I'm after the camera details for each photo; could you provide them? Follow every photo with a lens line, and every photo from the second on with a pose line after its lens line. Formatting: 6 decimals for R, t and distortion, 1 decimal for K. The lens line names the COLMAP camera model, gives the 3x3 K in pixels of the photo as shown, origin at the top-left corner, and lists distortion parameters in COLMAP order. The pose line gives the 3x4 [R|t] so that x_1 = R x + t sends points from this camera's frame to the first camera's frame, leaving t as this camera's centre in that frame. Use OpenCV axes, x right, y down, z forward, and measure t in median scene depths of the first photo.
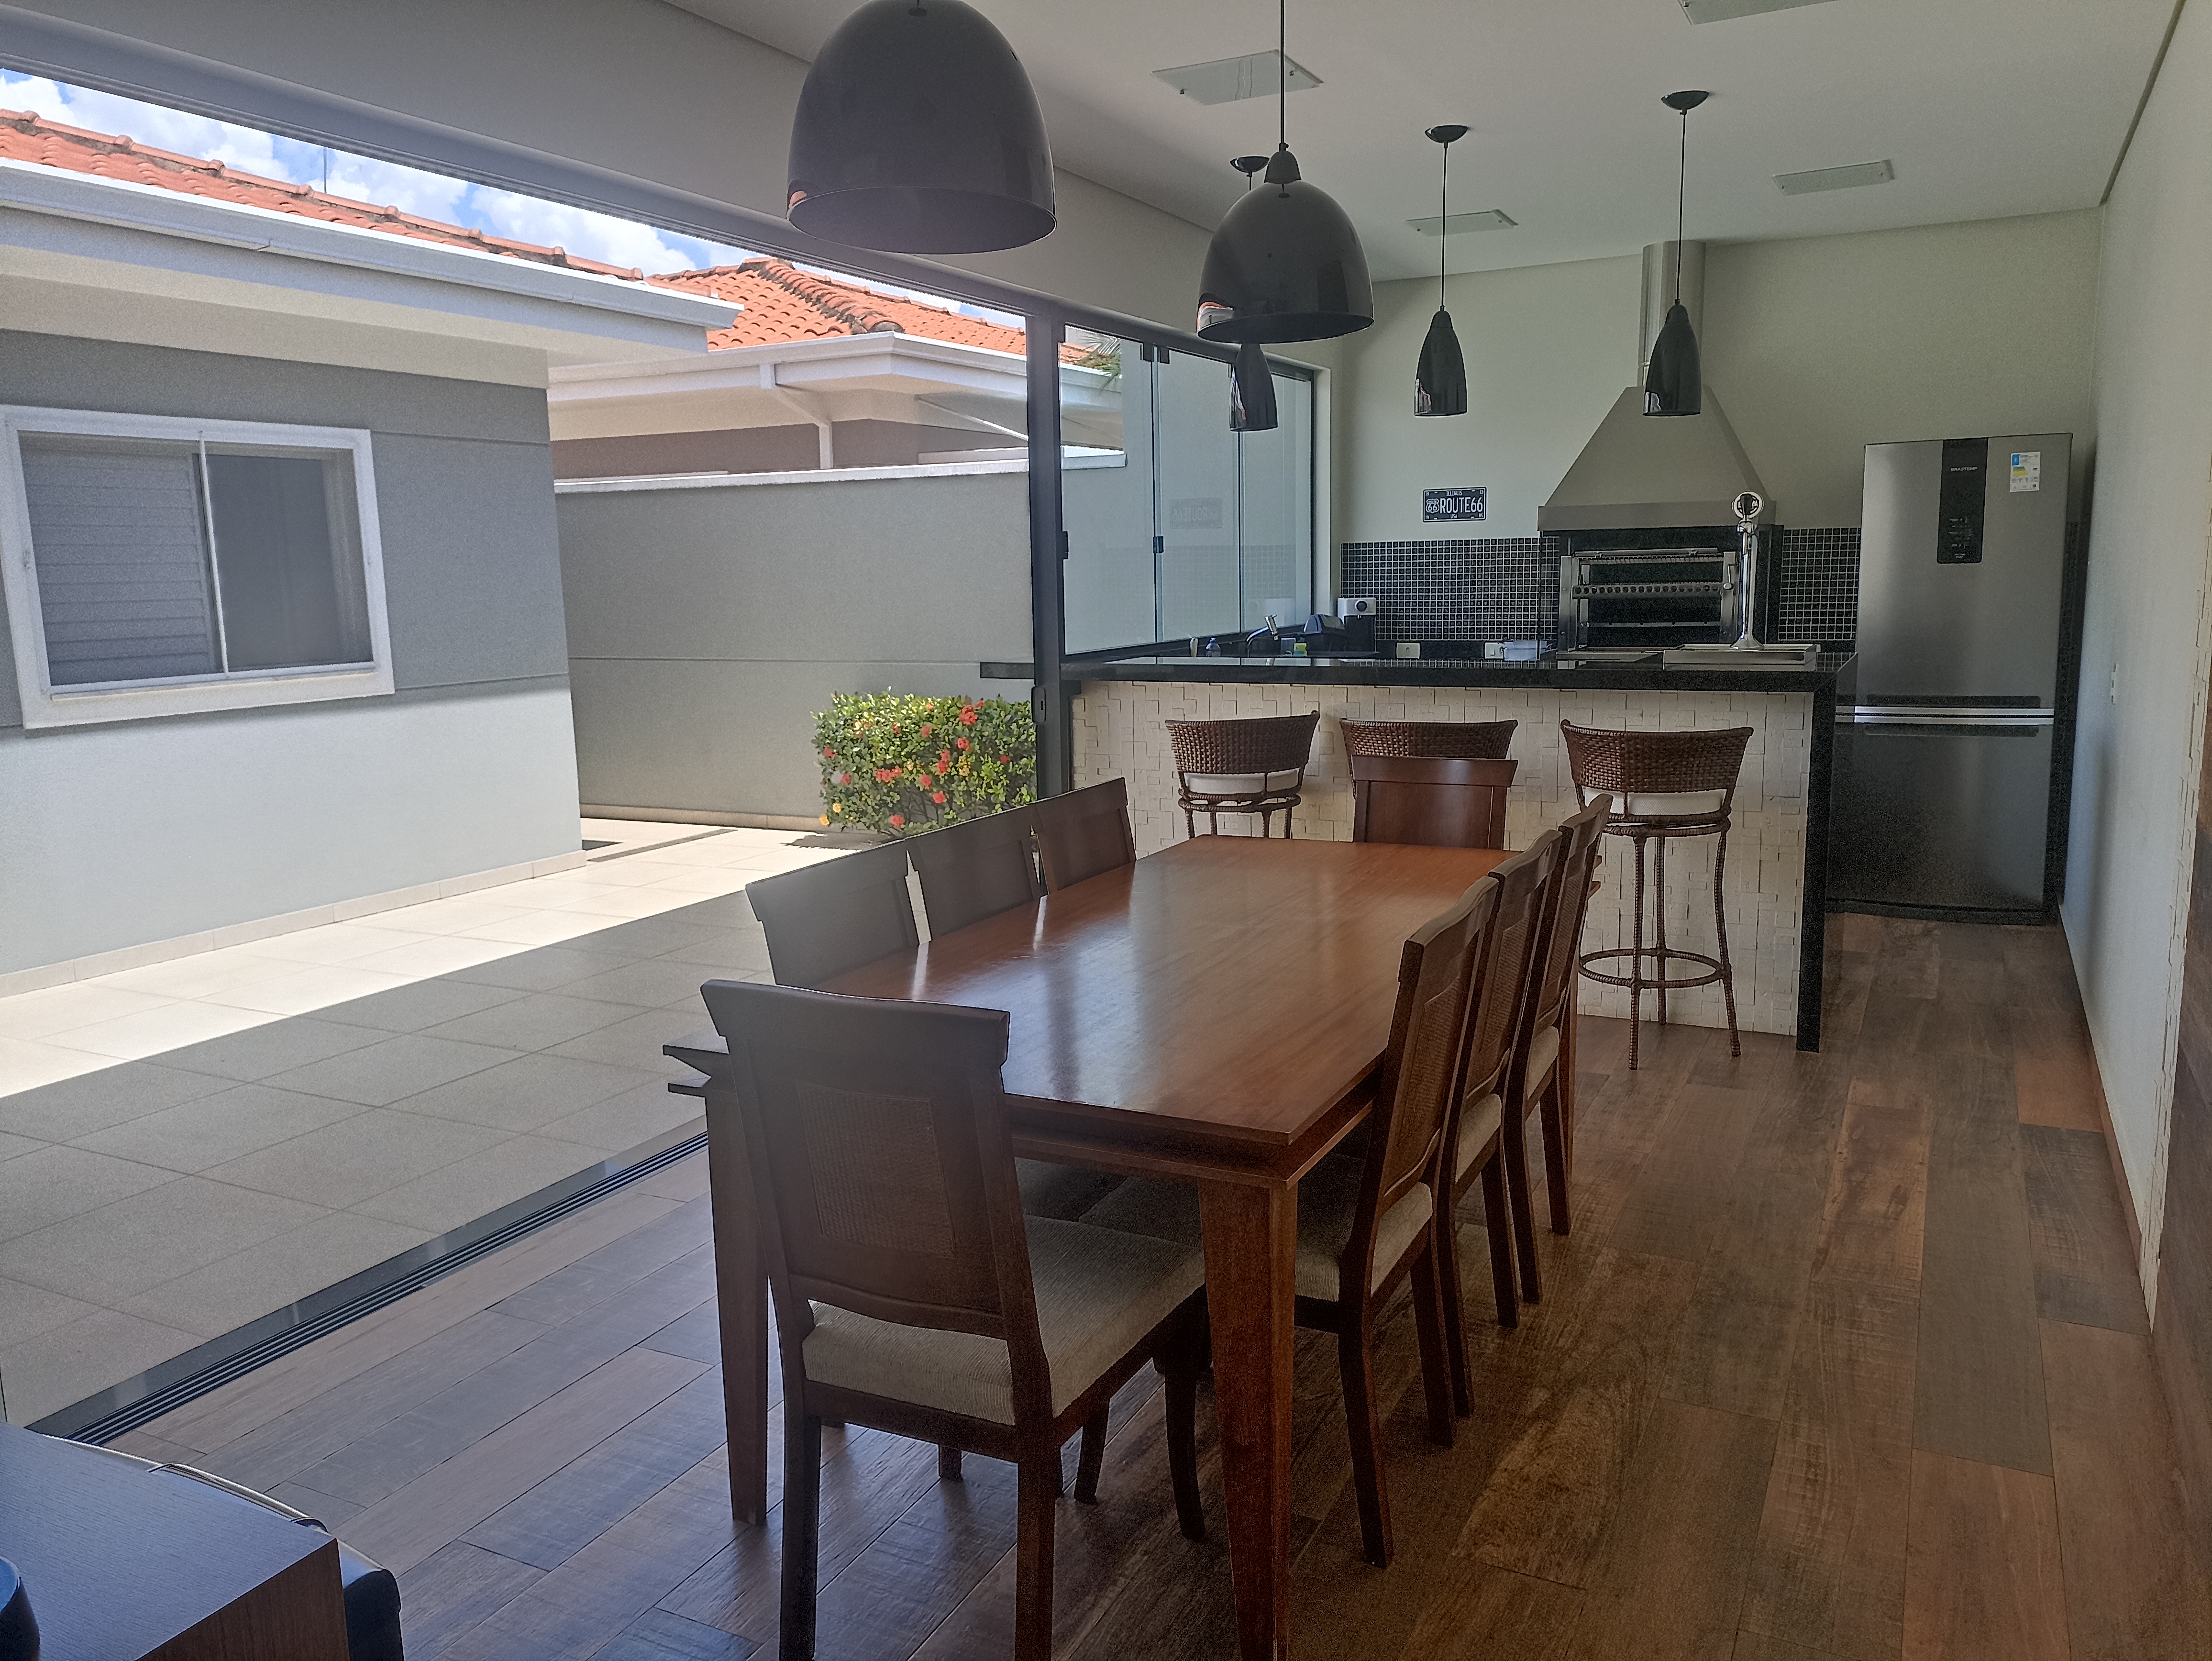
lens RADIAL K [[1667.8, 0, 1106.0], [0, 1667.8, 830.5], [0, 0, 1]] dist [0.000209, 0.000252]
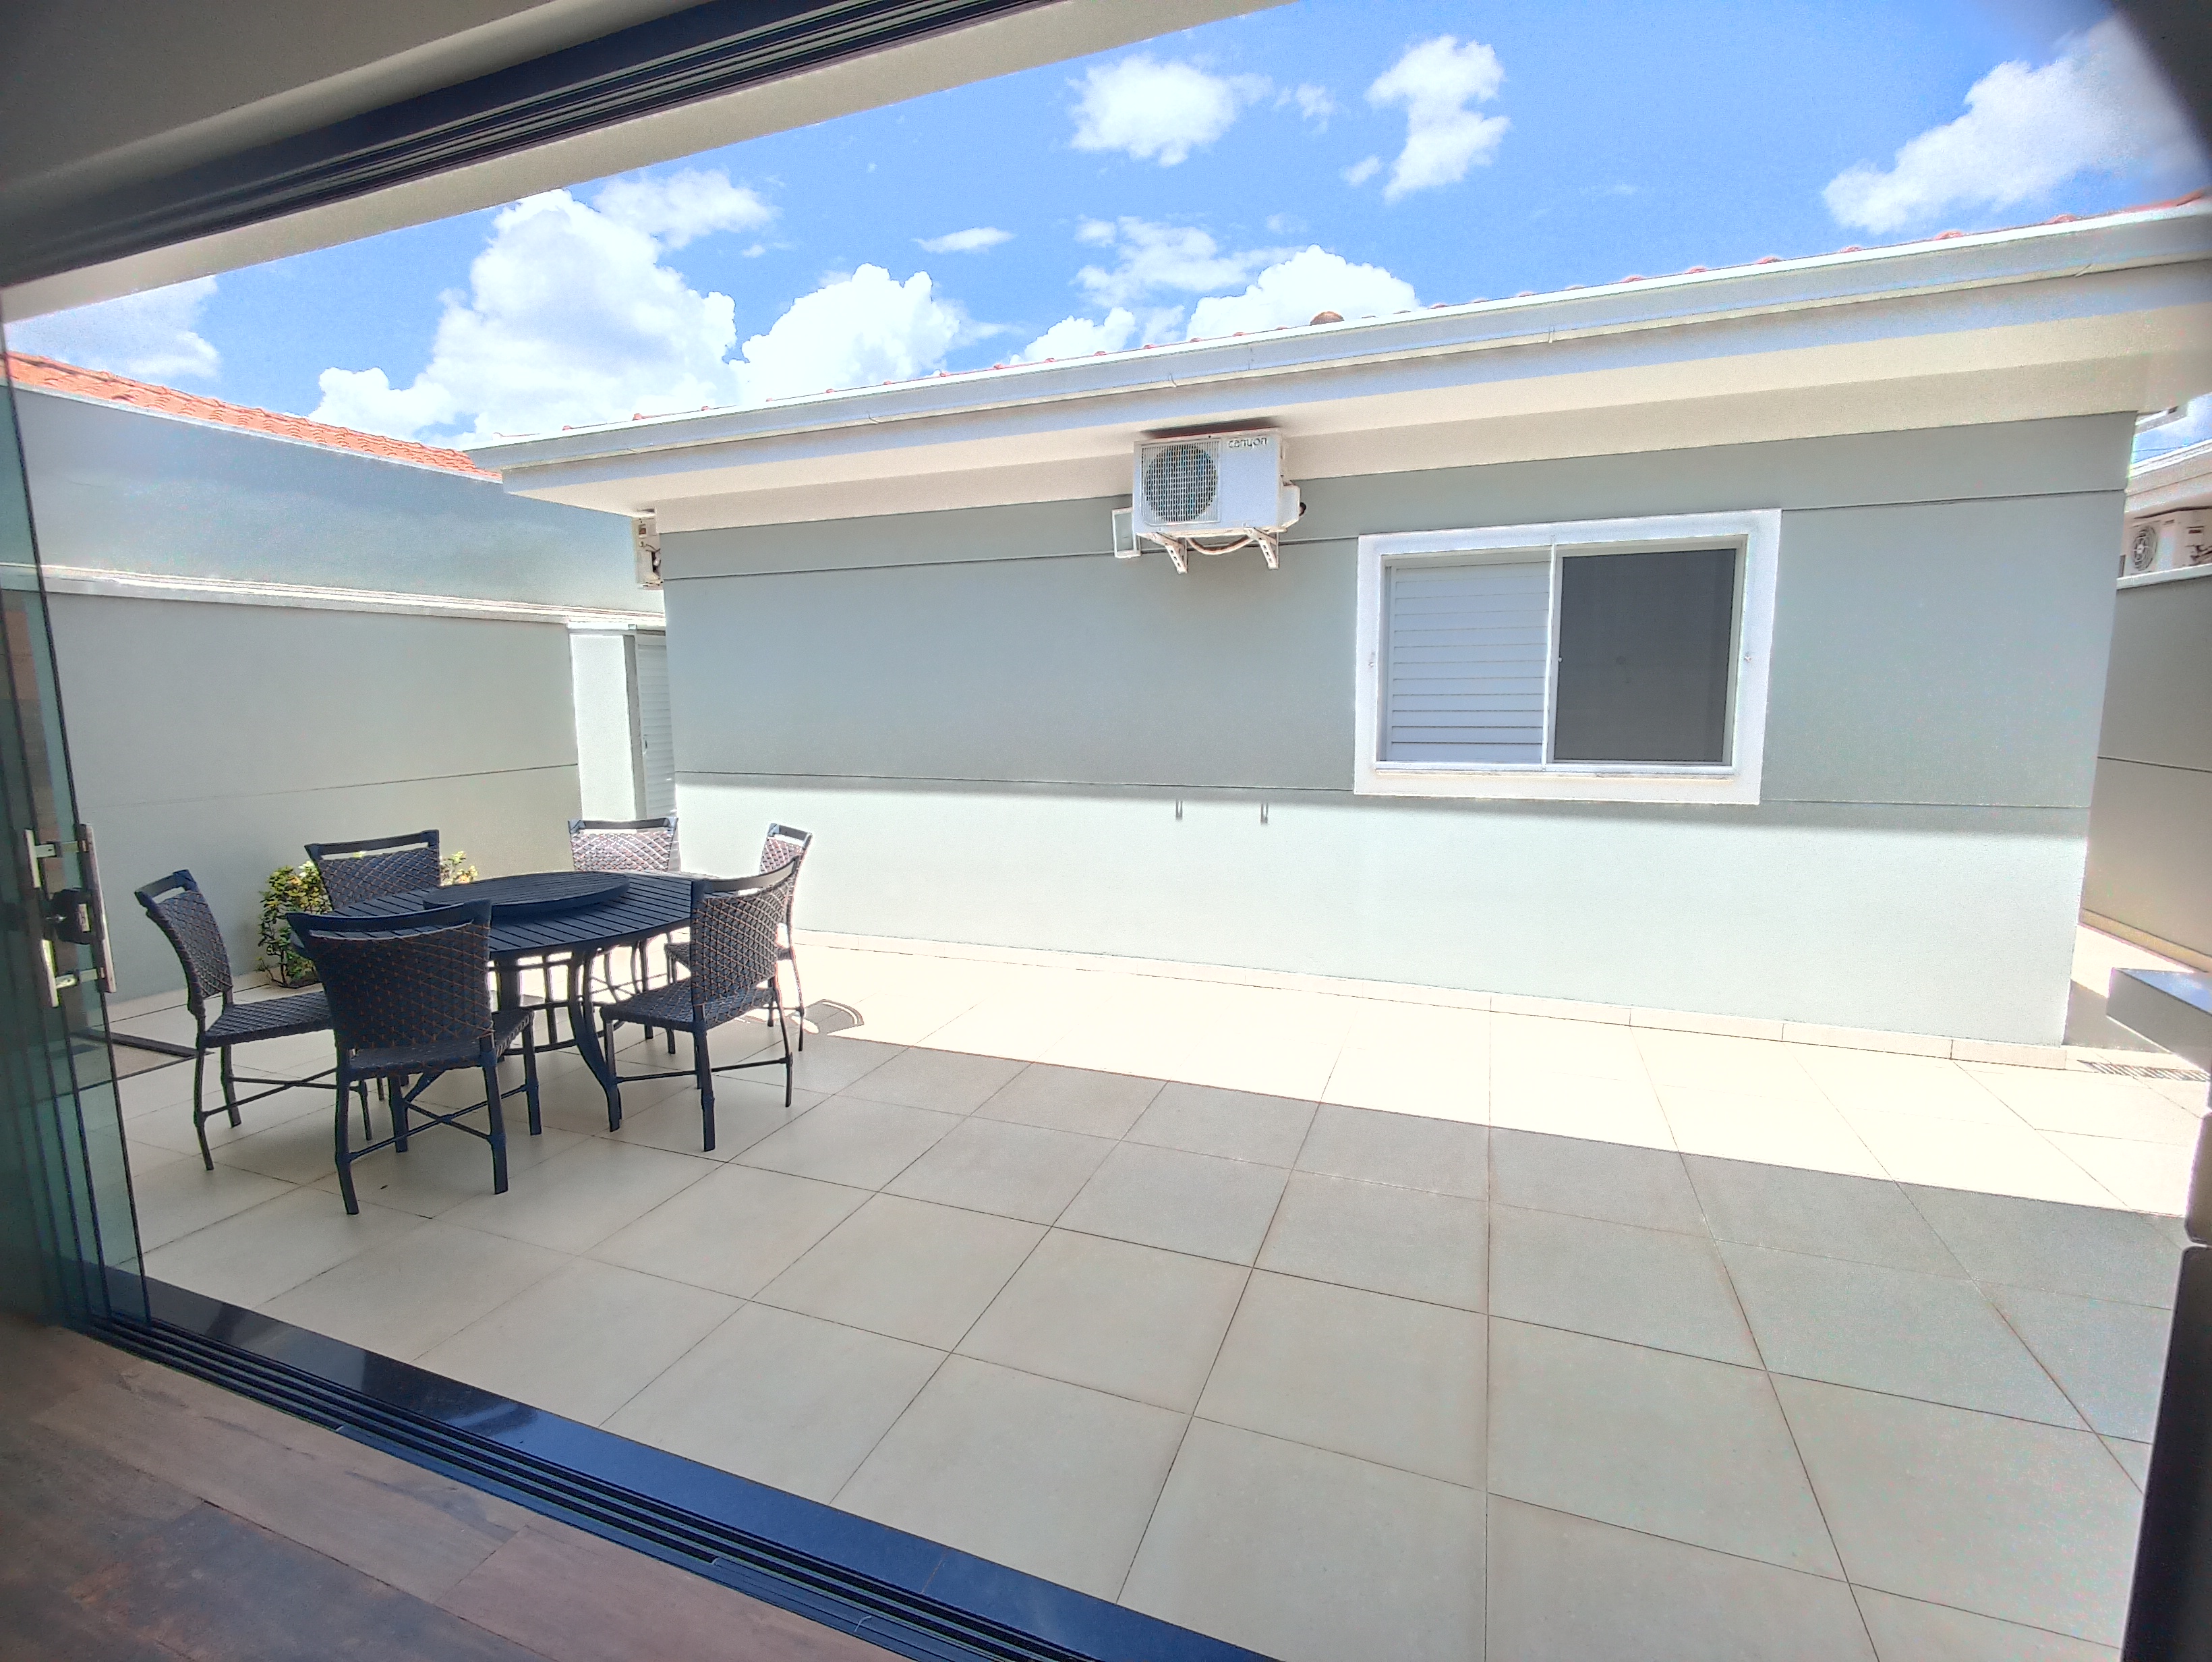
lens RADIAL K [[1012.8, 0, 1106.0], [0, 1012.8, 831.0], [0, 0, 1]] dist [-0.000717, 0.000076]
pose [[0.097783, 0.160290, -0.982215, 0.089577], [-0.146798, 0.978471, 0.145065, -0.105418], [0.984321, 0.130003, 0.119208, 0.652042]]
